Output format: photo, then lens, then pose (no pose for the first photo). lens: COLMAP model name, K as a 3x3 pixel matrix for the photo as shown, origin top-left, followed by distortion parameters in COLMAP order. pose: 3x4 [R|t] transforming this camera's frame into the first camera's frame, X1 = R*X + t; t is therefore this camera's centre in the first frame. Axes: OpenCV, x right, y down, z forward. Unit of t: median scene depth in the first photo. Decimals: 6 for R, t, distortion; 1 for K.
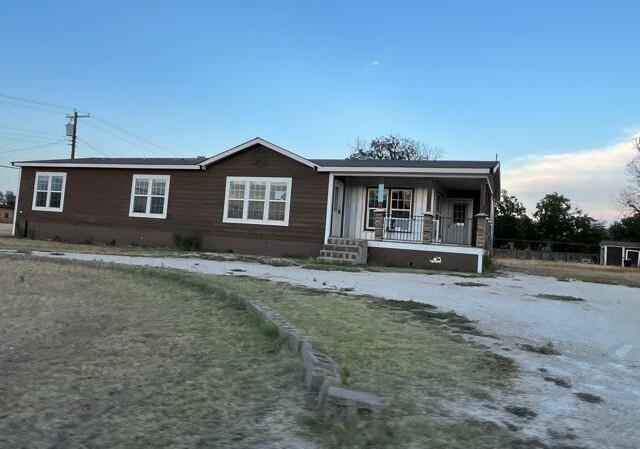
lens RADIAL K [[505.7, 0, 321.8], [0, 505.7, 210.7], [0, 0, 1]] dist [0.000457, -0.000827]
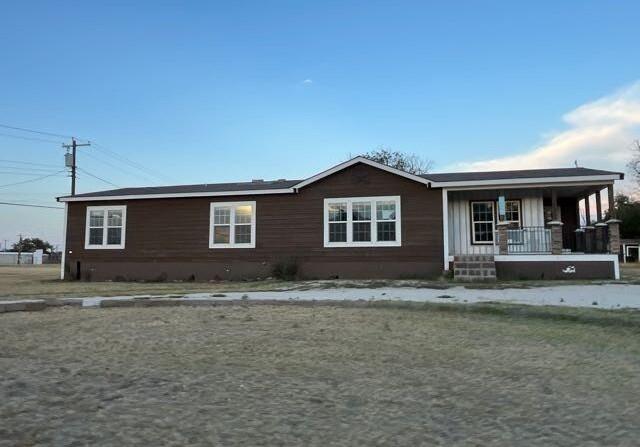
lens RADIAL K [[504.9, 0, 323.6], [0, 504.9, 214.4], [0, 0, 1]] dist [0.002404, -0.001778]
pose [[0.990463, -0.063807, 0.122114, -0.294846], [0.067117, 0.997476, -0.023187, -0.015830], [-0.120326, 0.031162, 0.992245, 0.061071]]
